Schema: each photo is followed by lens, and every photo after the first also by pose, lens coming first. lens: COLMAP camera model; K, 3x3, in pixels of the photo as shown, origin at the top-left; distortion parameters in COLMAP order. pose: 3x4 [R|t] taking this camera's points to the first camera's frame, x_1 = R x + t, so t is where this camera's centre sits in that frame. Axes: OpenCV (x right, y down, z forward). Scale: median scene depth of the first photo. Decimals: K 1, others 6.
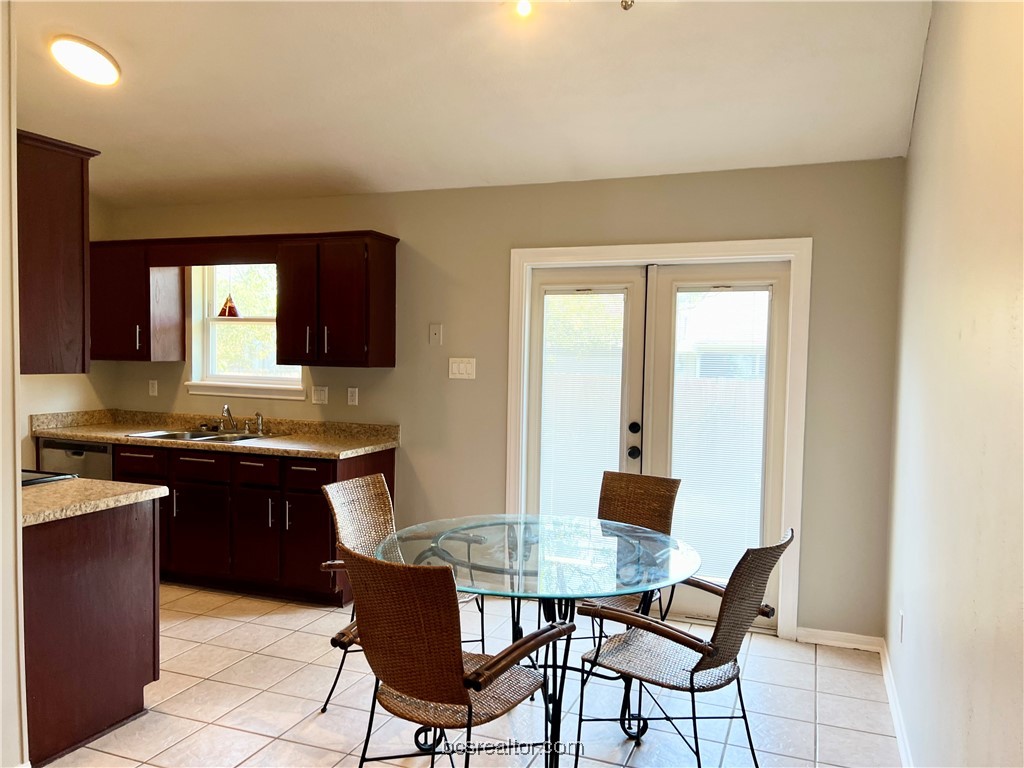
lens RADIAL K [[757.3, 0, 518.5], [0, 757.3, 398.9], [0, 0, 1]] dist [0.048588, -0.034374]
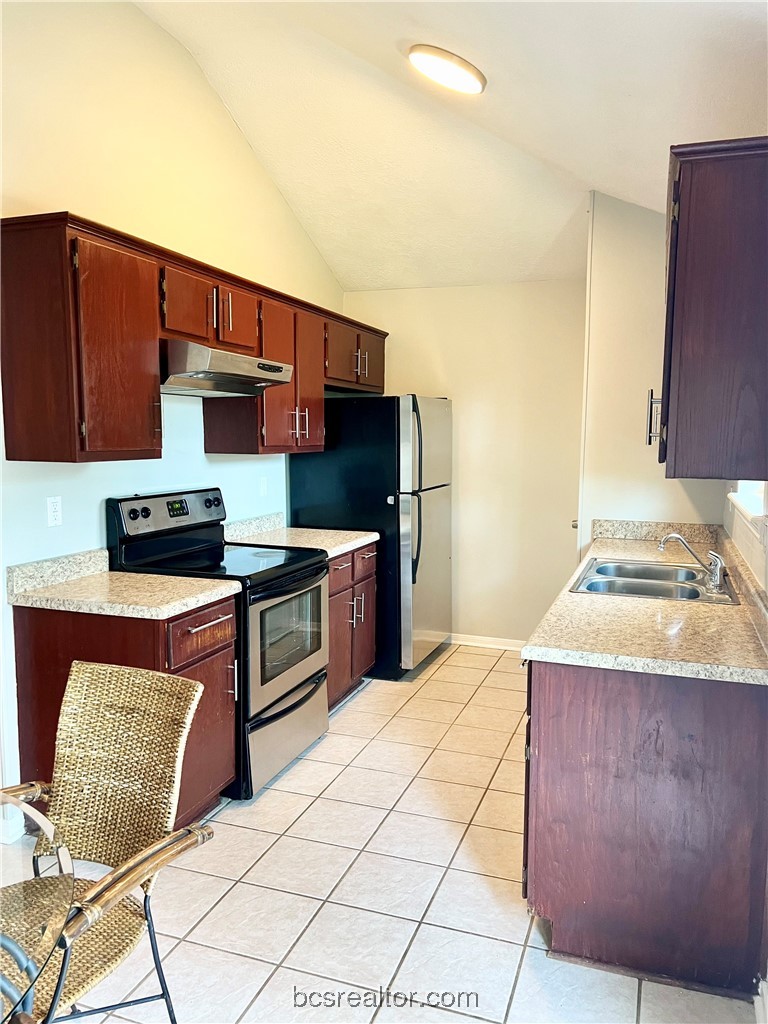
lens RADIAL K [[772.6, 0, 378.8], [0, 772.6, 523.5], [0, 0, 1]] dist [0.046546, -0.040195]
pose [[0.017820, 0.099036, -0.994924, 0.221137], [-0.066625, 0.992988, 0.097650, -0.044280], [0.997619, 0.064547, 0.024293, 0.763633]]
